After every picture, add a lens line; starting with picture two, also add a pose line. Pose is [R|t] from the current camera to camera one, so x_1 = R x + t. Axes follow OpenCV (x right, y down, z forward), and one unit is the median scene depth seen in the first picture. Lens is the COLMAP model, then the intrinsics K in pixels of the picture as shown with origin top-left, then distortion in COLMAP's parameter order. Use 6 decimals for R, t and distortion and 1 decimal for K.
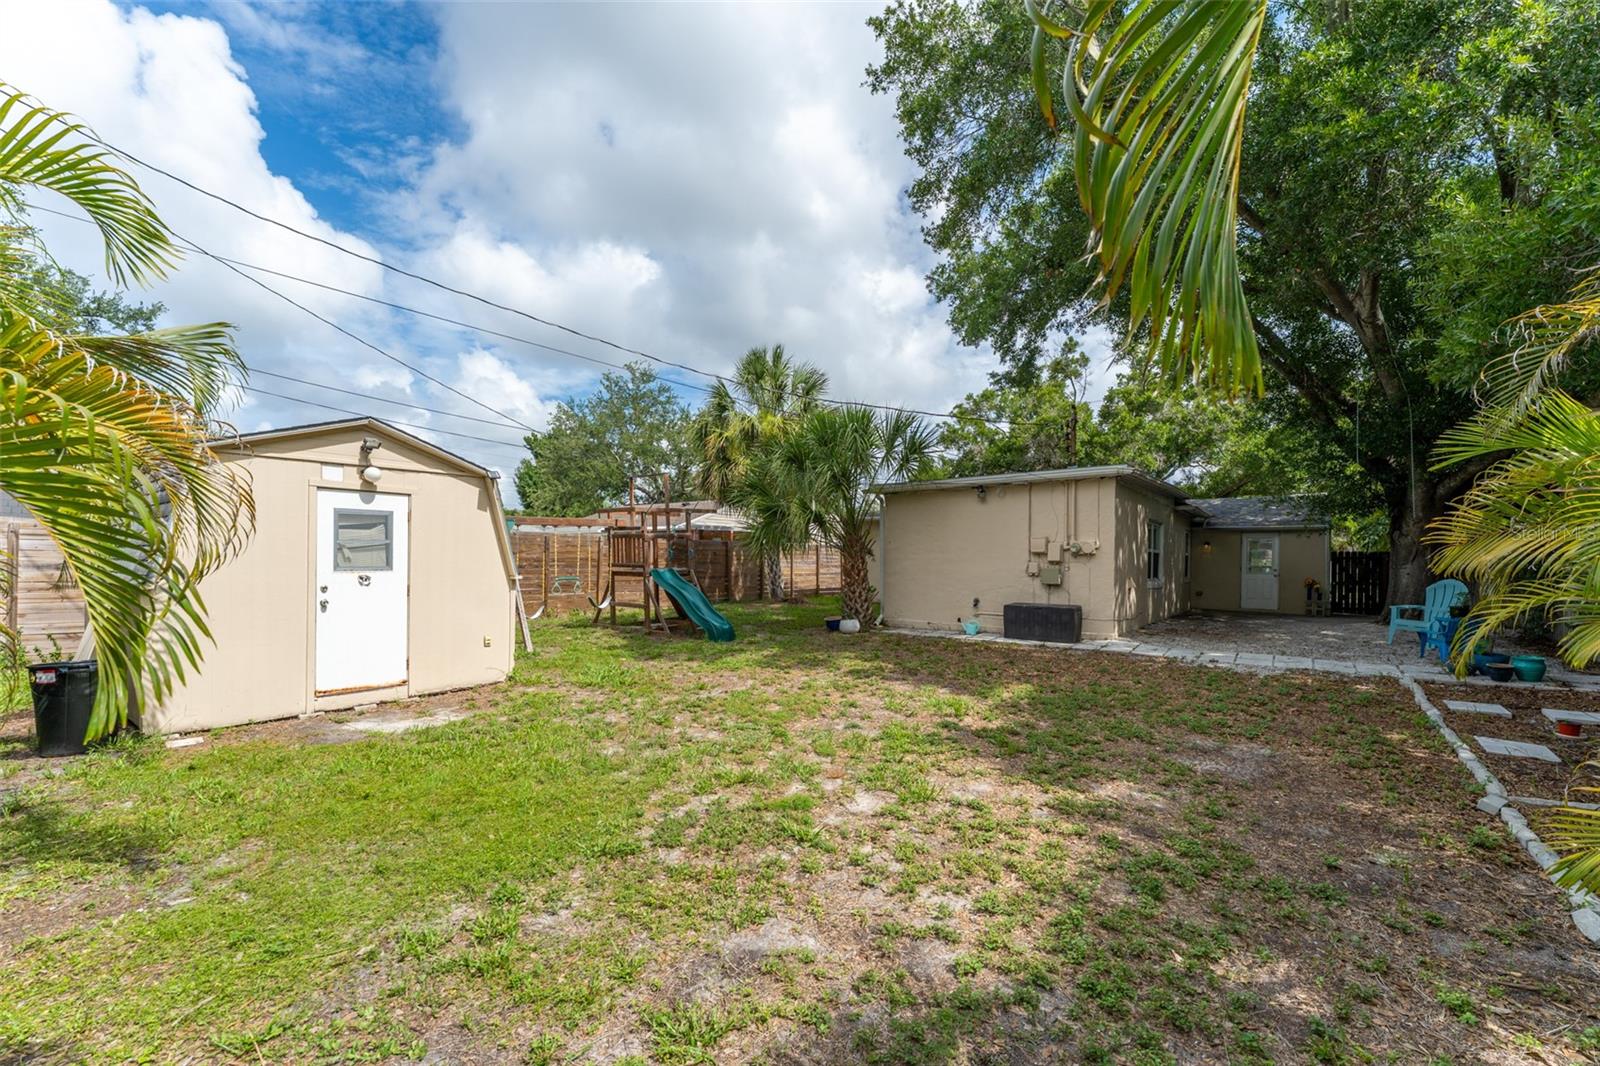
lens RADIAL K [[651.7, 0, 806.0], [0, 651.7, 548.2], [0, 0, 1]] dist [-0.000758, -0.000091]
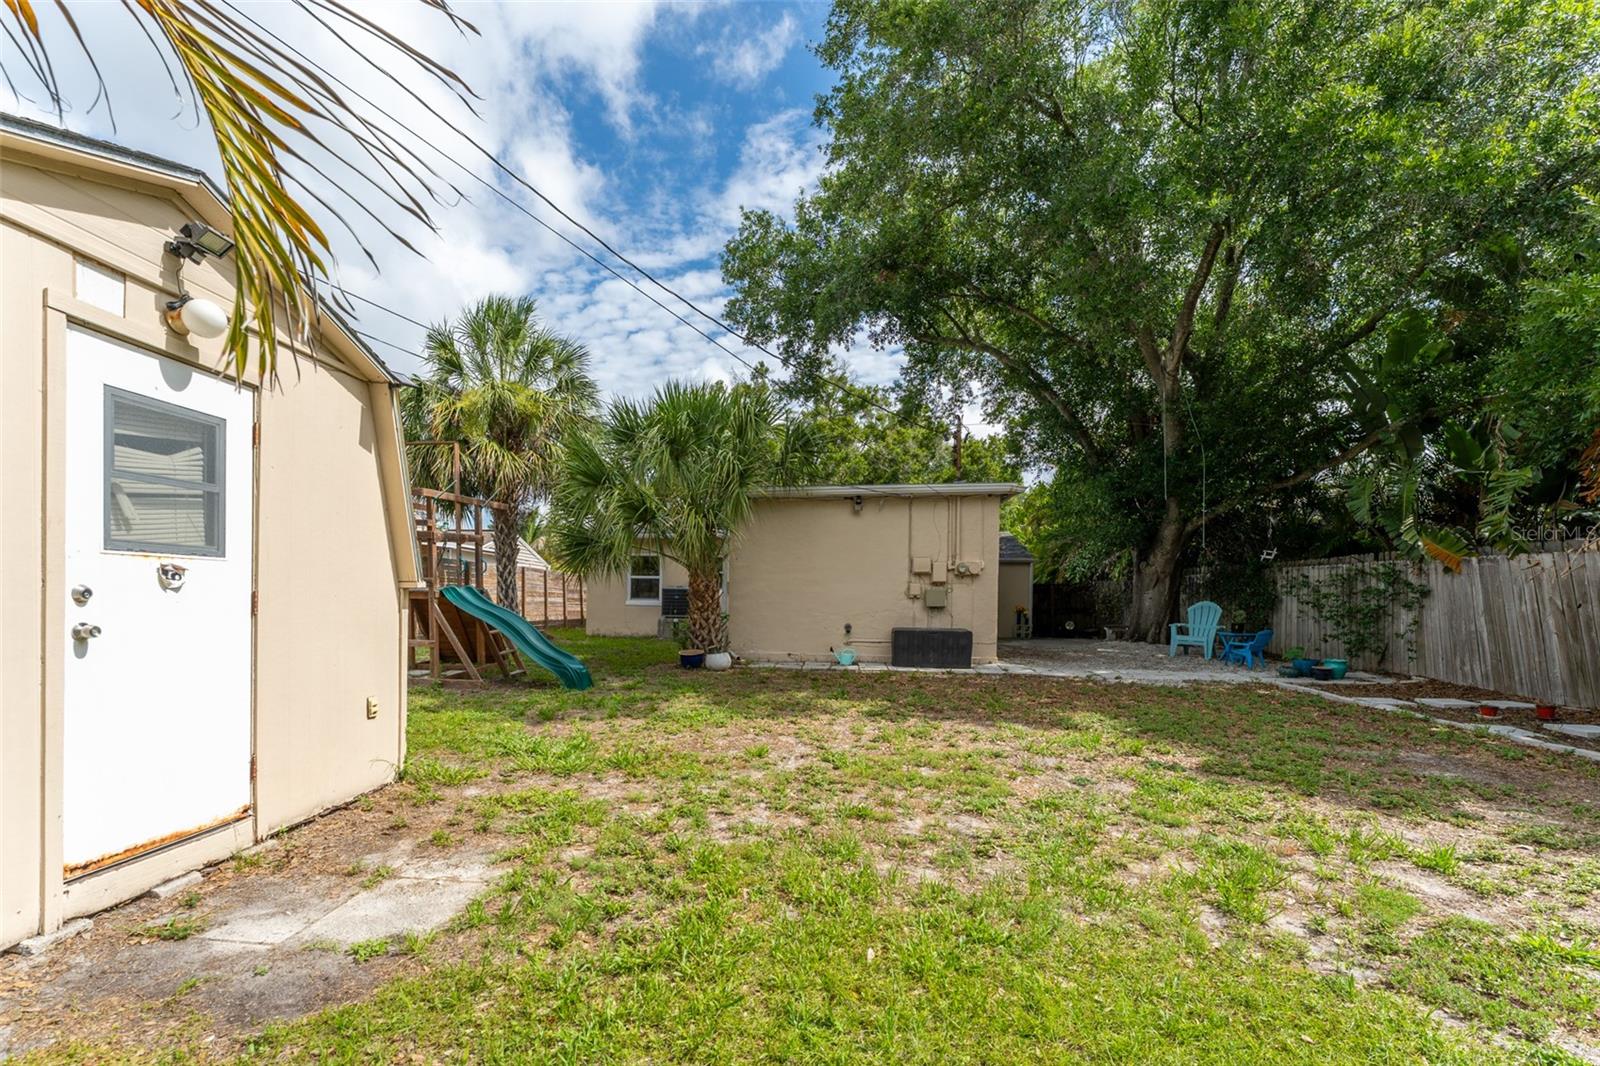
lens RADIAL K [[699.7, 0, 757.1], [0, 699.7, 606.0], [0, 0, 1]] dist [0.002891, 0.000297]
pose [[0.870212, -0.000771, 0.492676, -0.364703], [-0.015921, 0.999432, 0.029685, 0.030731], [-0.492419, -0.033676, 0.869706, 0.276468]]
